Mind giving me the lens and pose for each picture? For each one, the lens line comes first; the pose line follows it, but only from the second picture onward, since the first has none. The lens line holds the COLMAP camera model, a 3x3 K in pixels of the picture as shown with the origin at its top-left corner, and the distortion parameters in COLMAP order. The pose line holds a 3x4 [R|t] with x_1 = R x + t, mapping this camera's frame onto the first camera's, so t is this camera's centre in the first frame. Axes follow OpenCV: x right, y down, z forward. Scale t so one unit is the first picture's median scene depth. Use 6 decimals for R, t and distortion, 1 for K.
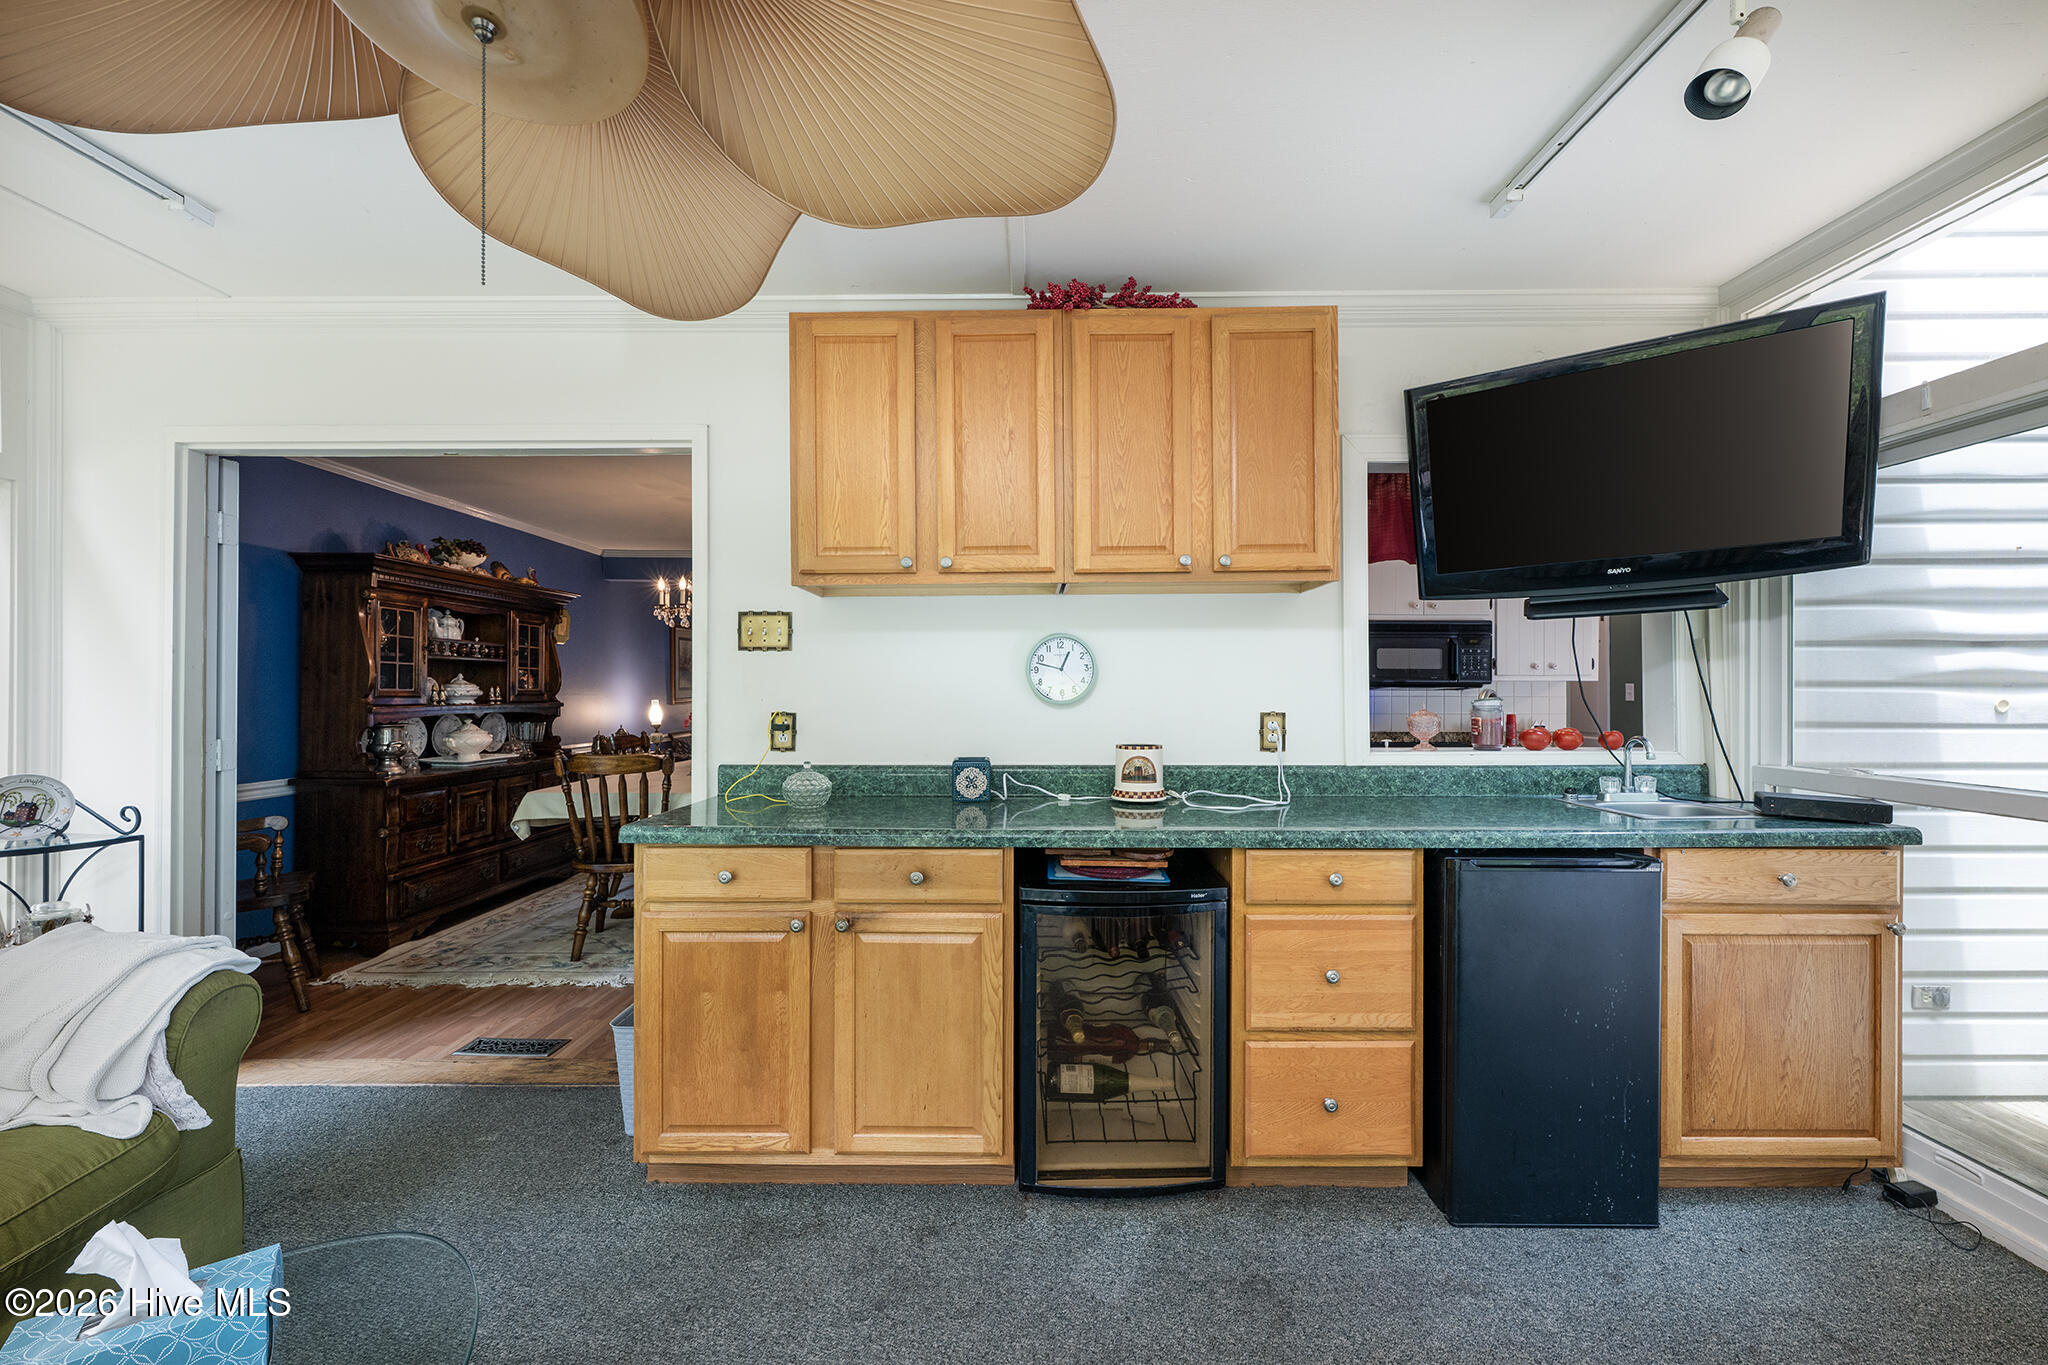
lens RADIAL K [[823.9, 0, 1031.5], [0, 823.9, 687.7], [0, 0, 1]] dist [-0.005672, -0.000137]
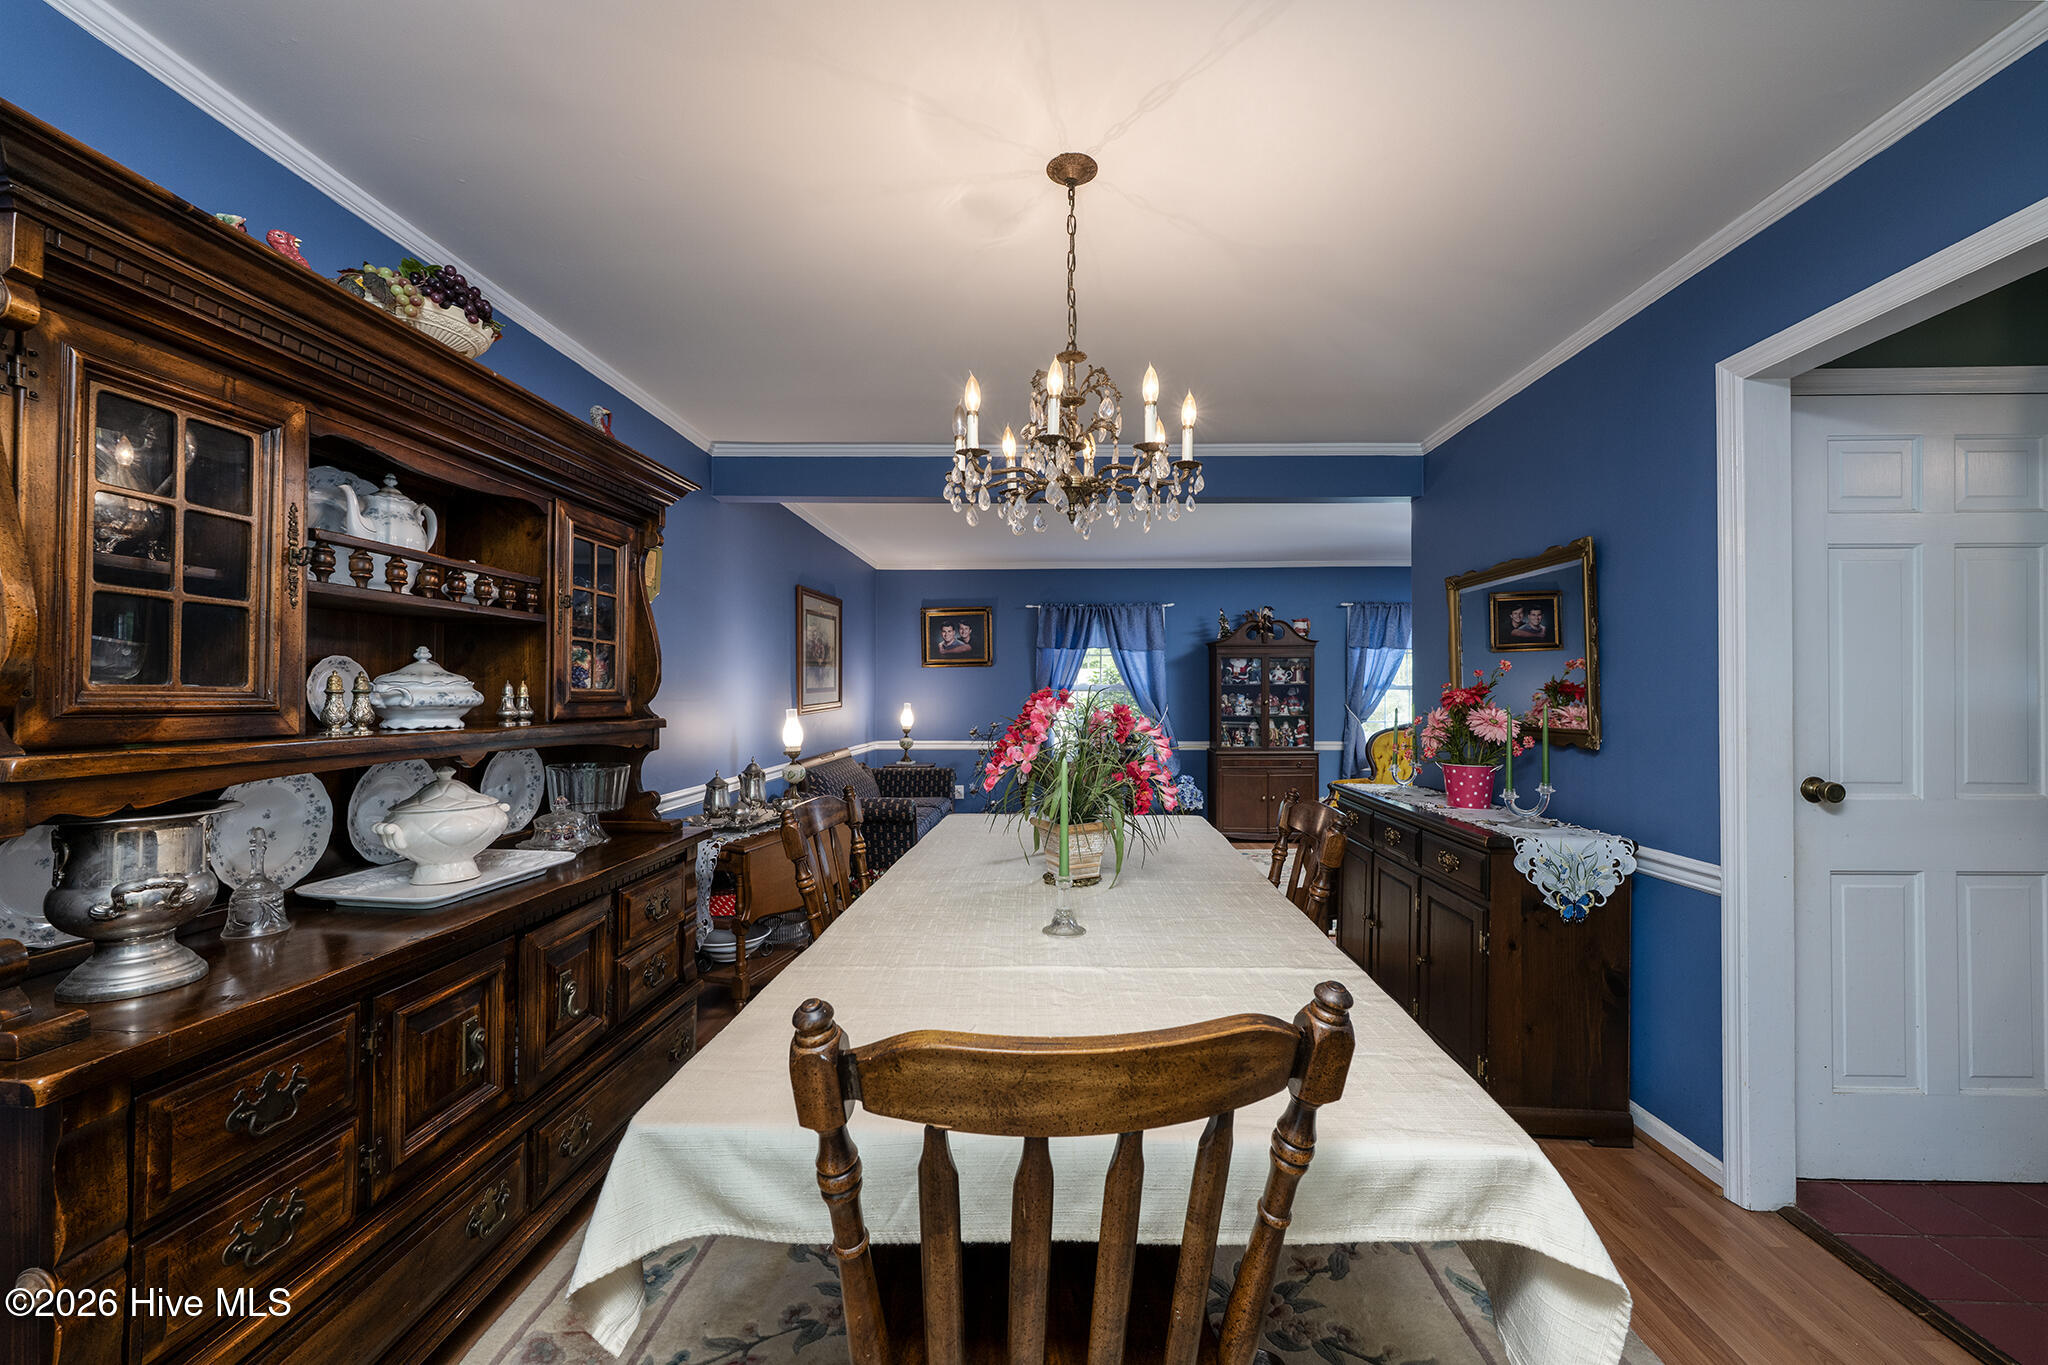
lens RADIAL K [[823.9, 0, 1019.7], [0, 823.9, 683.4], [0, 0, 1]] dist [-0.005672, -0.000137]
pose [[0.999106, 0.000445, -0.042264, -0.407478], [-0.000775, 0.999969, -0.007791, 0.002104], [0.042259, 0.007817, 0.999076, 0.636144]]
